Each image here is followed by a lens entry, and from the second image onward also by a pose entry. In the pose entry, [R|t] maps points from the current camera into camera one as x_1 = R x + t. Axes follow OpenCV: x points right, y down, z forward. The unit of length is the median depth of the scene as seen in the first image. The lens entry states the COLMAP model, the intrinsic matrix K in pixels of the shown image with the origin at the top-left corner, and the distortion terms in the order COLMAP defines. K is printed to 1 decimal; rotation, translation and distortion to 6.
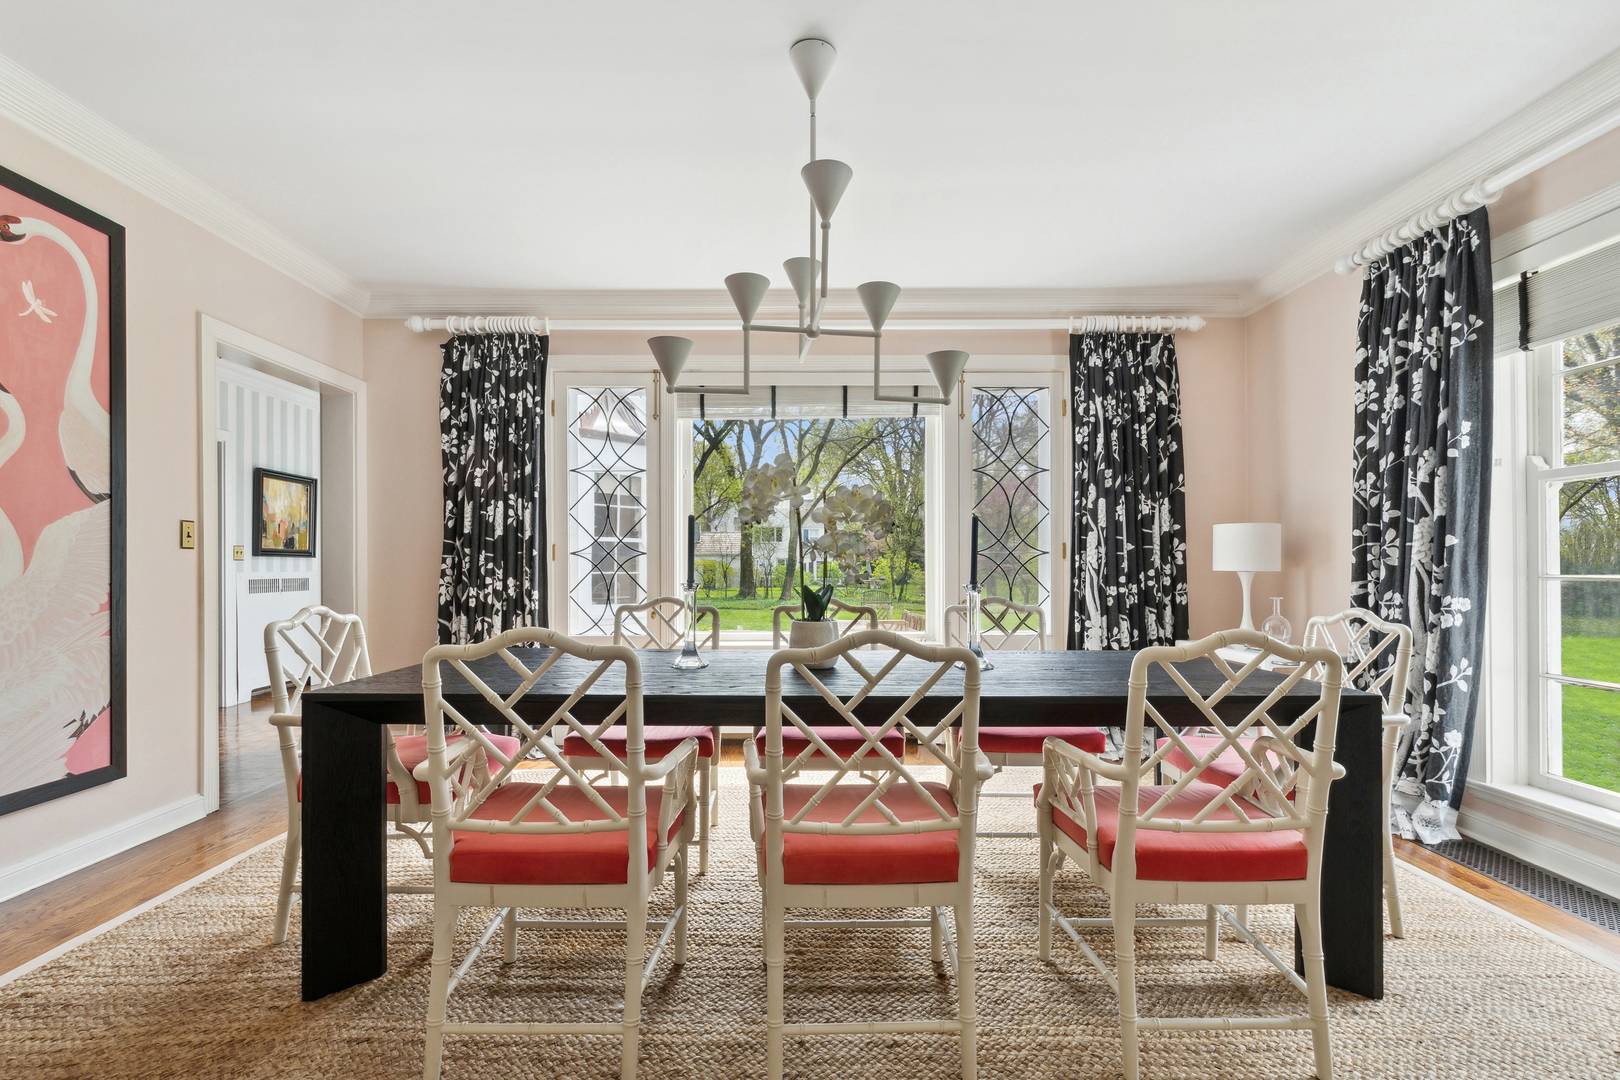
lens RADIAL K [[735.2, 0, 783.6], [0, 735.2, 568.5], [0, 0, 1]] dist [0.001986, -0.002165]
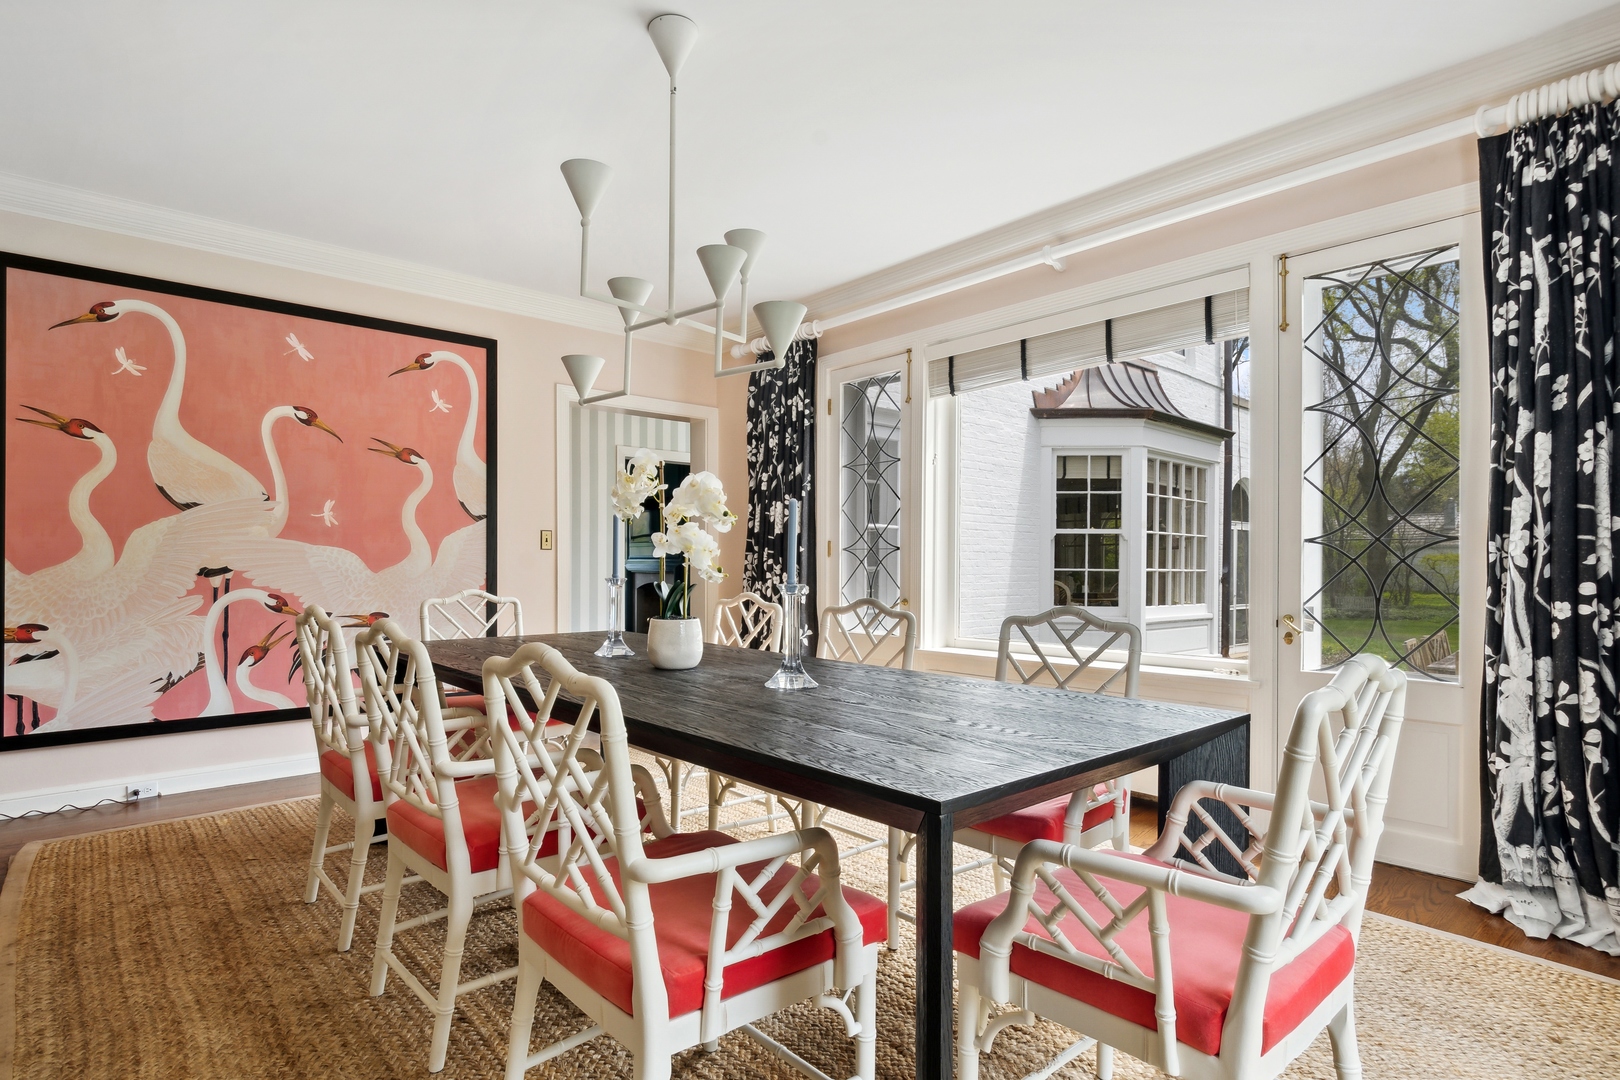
lens RADIAL K [[794.1, 0, 767.5], [0, 794.1, 563.9], [0, 0, 1]] dist [-0.005367, -0.001298]
pose [[0.667510, 0.001811, -0.744598, 0.478557], [-0.003840, 0.999992, -0.001011, 0.000618], [0.744591, 0.003534, 0.667512, 0.215413]]
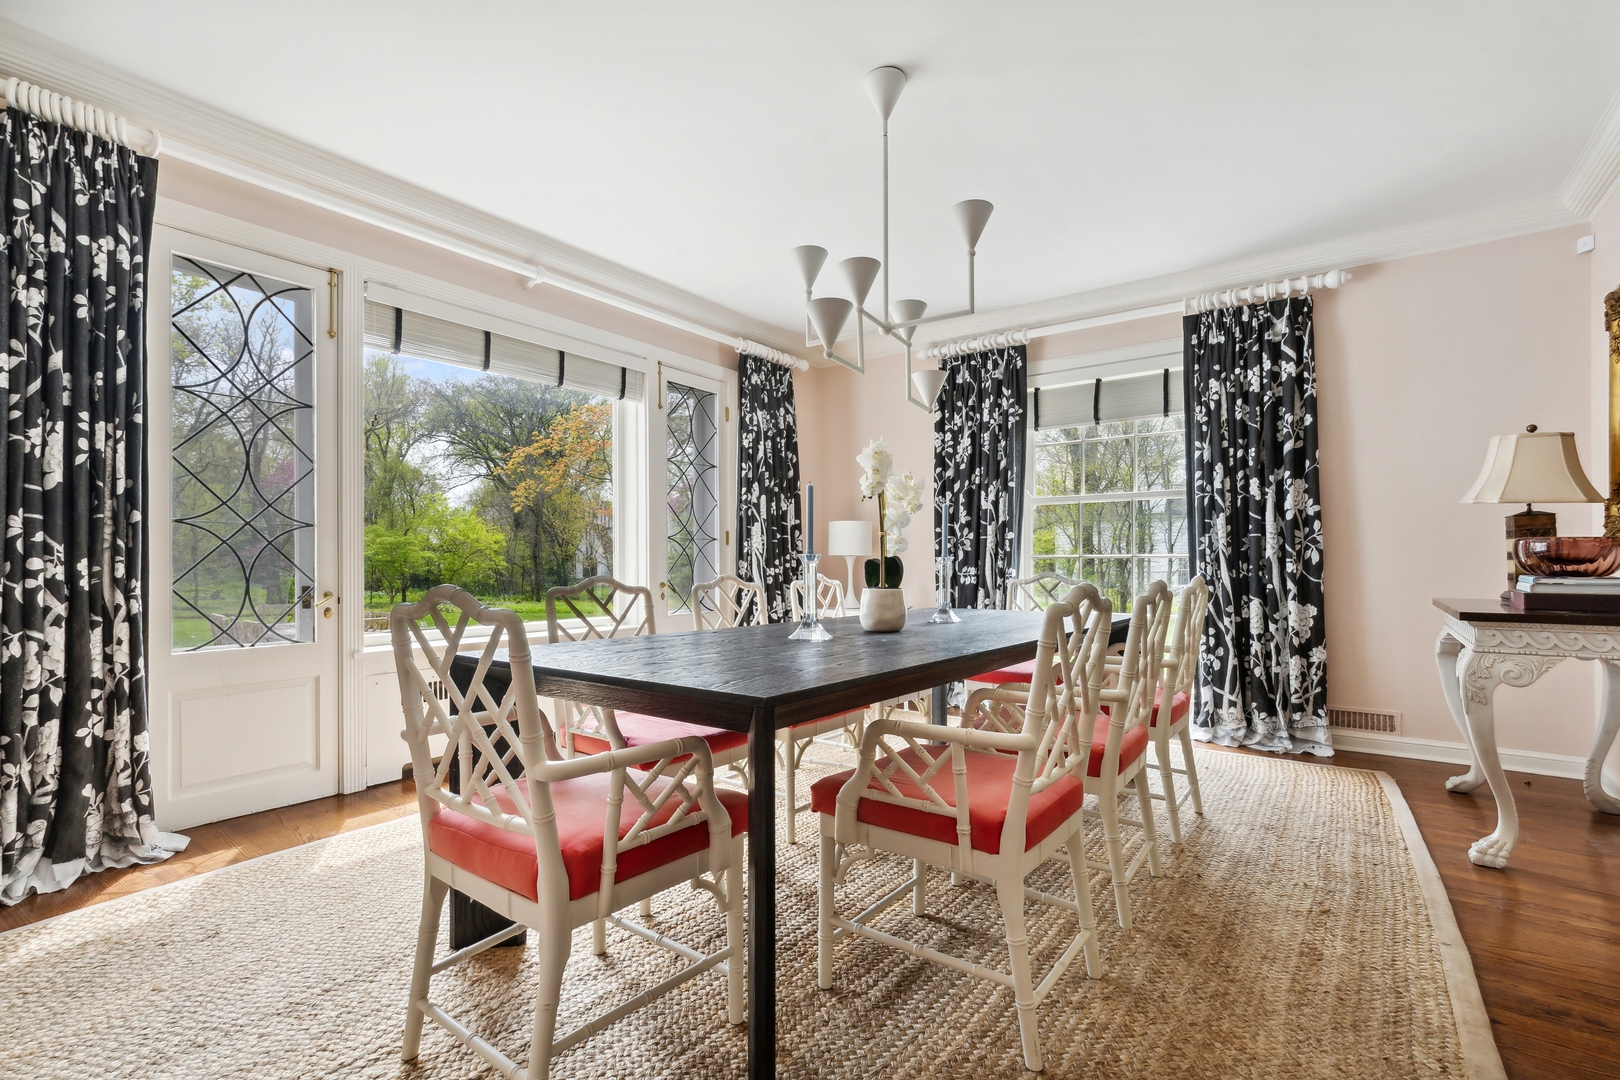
lens RADIAL K [[735.2, 0, 775.6], [0, 735.2, 558.8], [0, 0, 1]] dist [0.001986, -0.002165]
pose [[0.622405, 0.004935, 0.782680, -0.491579], [0.002296, 0.999964, -0.008131, 0.018534], [-0.782692, 0.006858, 0.622372, 0.234042]]
